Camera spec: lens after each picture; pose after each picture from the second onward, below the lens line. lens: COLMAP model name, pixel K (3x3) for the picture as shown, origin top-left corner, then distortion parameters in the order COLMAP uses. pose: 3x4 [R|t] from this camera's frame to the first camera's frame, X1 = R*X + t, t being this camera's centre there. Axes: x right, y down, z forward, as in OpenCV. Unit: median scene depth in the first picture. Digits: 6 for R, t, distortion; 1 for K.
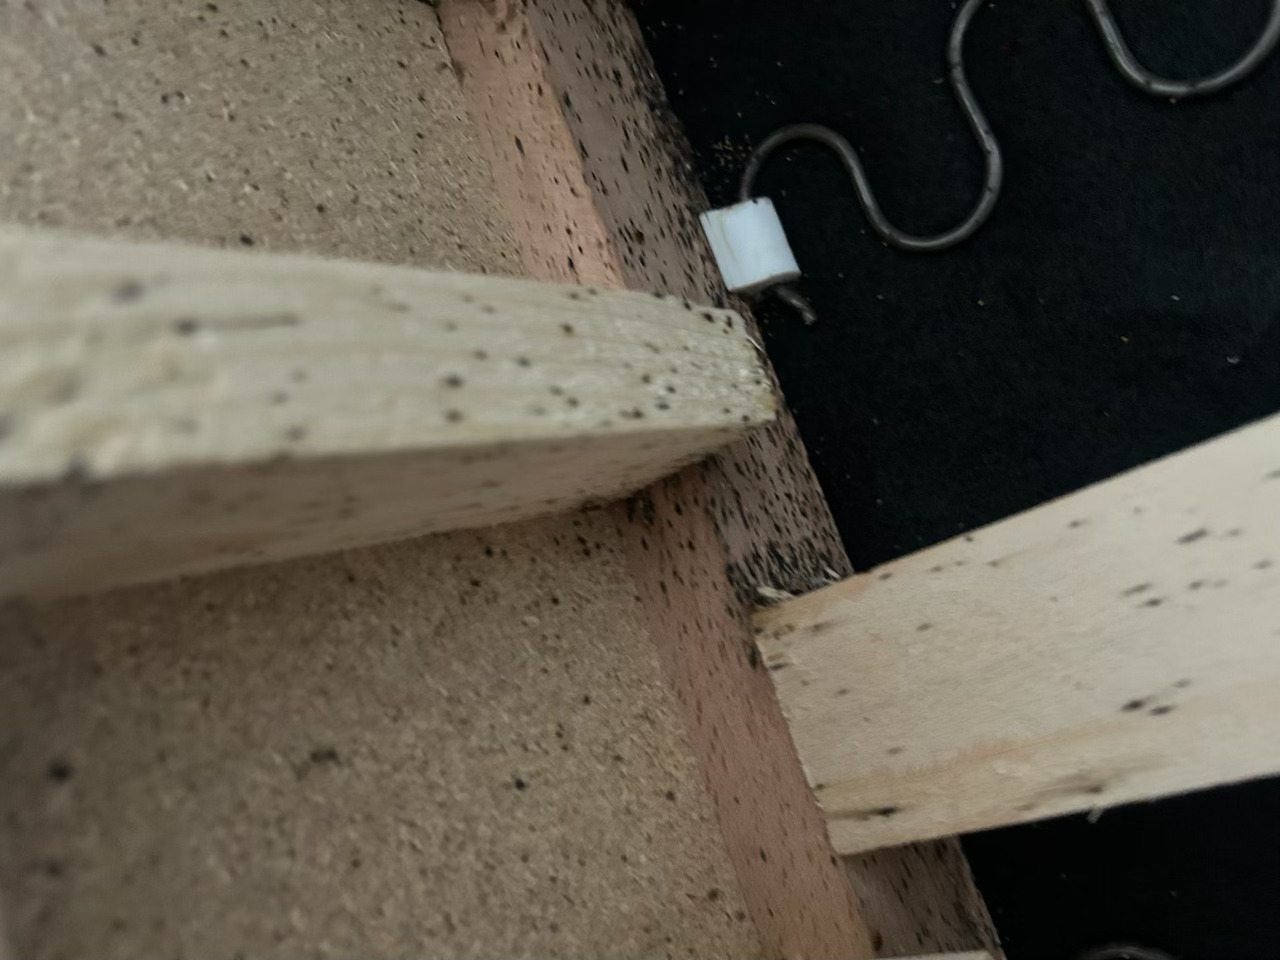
lens RADIAL K [[955.2, 0, 643.9], [0, 955.2, 490.1], [0, 0, 1]] dist [0.026879, -0.030266]
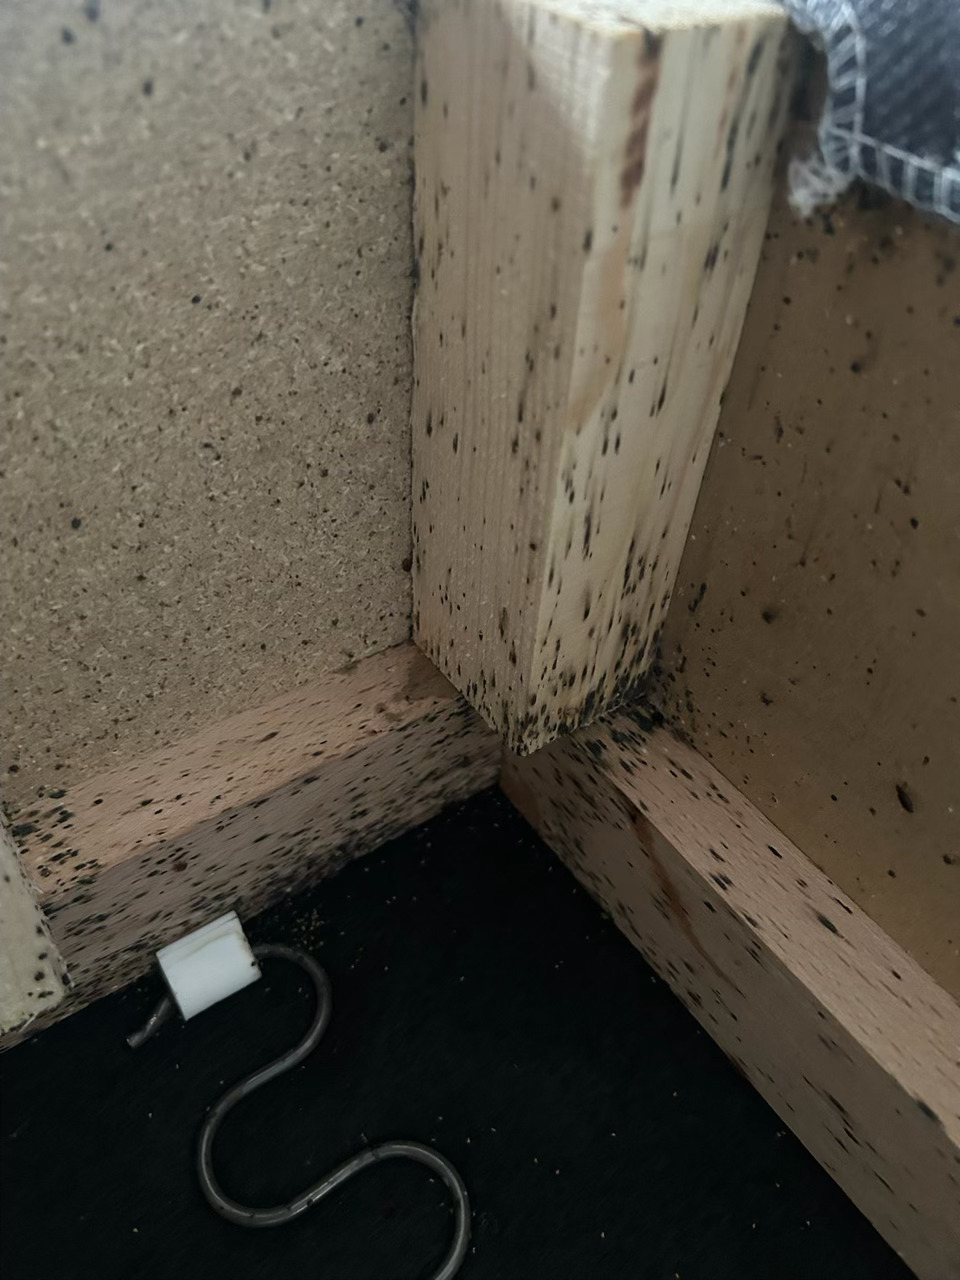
lens RADIAL K [[955.2, 0, 479.0], [0, 955.2, 642.5], [0, 0, 1]] dist [0.026879, -0.030266]
pose [[0.097467, 0.991364, -0.087740, -0.117282], [-0.966144, 0.073088, -0.247434, -0.327634], [-0.238884, 0.108886, 0.964924, -0.082463]]
